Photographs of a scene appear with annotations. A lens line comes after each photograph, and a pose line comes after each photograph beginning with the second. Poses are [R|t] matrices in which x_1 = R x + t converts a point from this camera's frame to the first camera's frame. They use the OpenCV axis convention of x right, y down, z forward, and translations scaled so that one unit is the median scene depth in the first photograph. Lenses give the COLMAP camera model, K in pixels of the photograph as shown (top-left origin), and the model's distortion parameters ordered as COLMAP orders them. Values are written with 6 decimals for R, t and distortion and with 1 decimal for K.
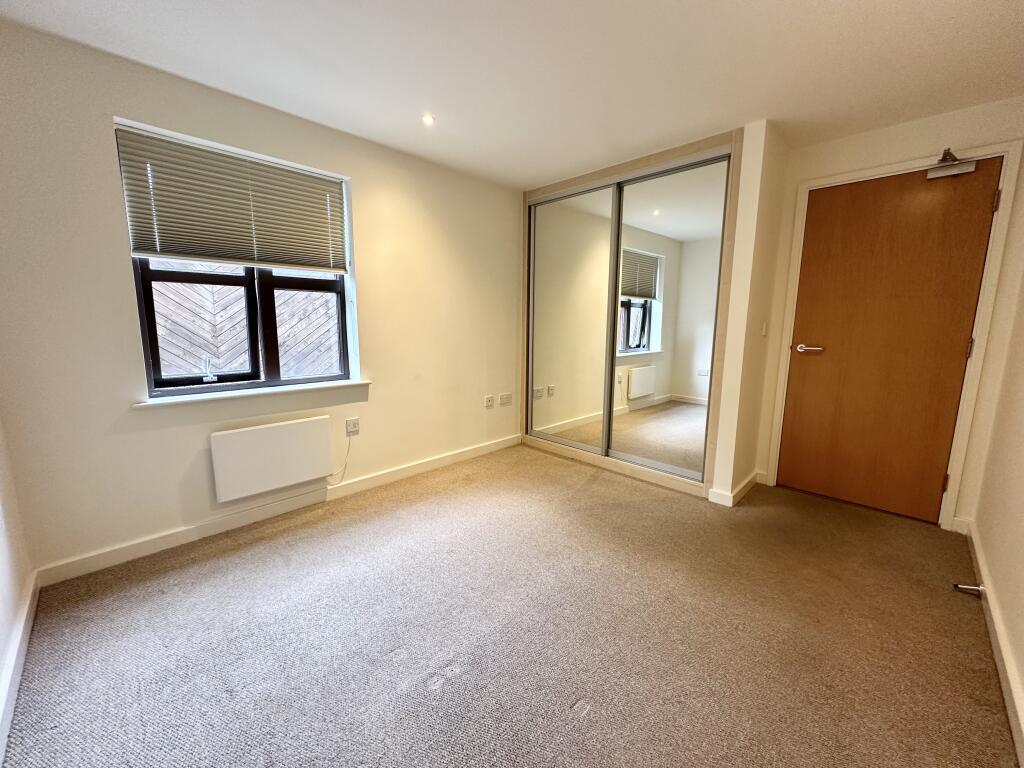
lens RADIAL K [[408.1, 0, 511.2], [0, 408.1, 382.4], [0, 0, 1]] dist [-0.000921, -0.000083]
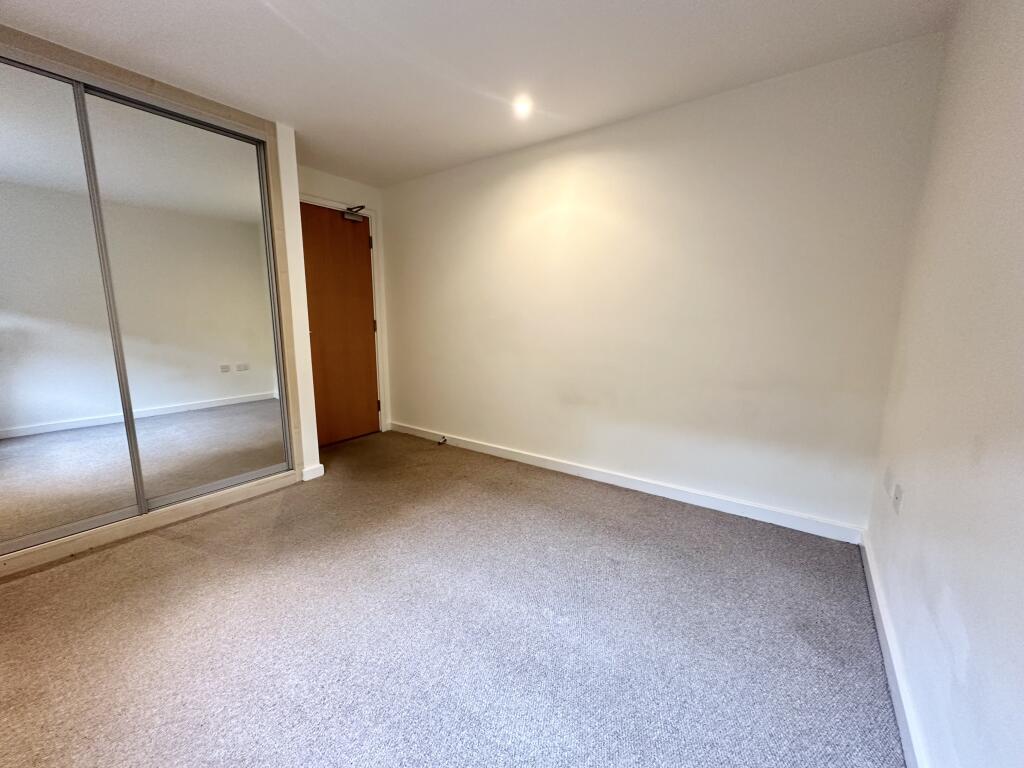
lens RADIAL K [[408.1, 0, 511.2], [0, 408.1, 382.4], [0, 0, 1]] dist [-0.000921, -0.000083]
pose [[-0.160502, -0.165050, 0.973138, -0.621983], [0.147346, 0.970866, 0.188967, -0.081961], [-0.975976, 0.173717, -0.131506, 0.624612]]
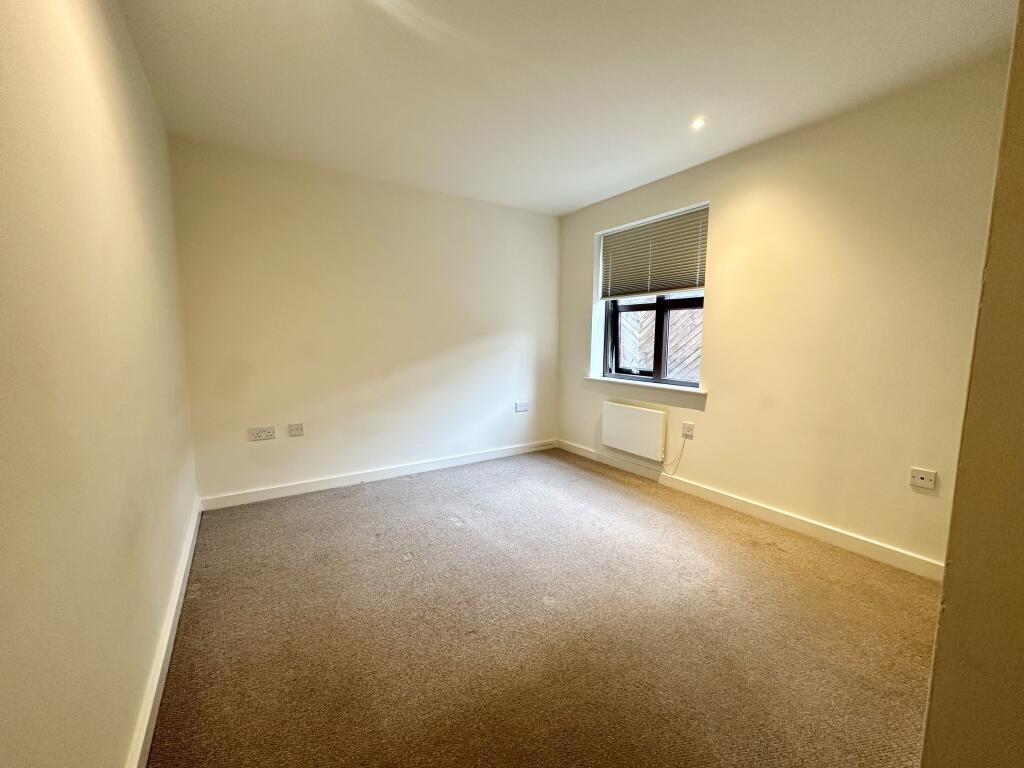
lens RADIAL K [[408.1, 0, 511.2], [0, 408.1, 382.4], [0, 0, 1]] dist [-0.000921, -0.000083]
pose [[-0.207064, 0.101741, -0.973023, 0.827553], [-0.150346, 0.979454, 0.134408, -0.101216], [0.966706, 0.174121, -0.187513, 0.800635]]
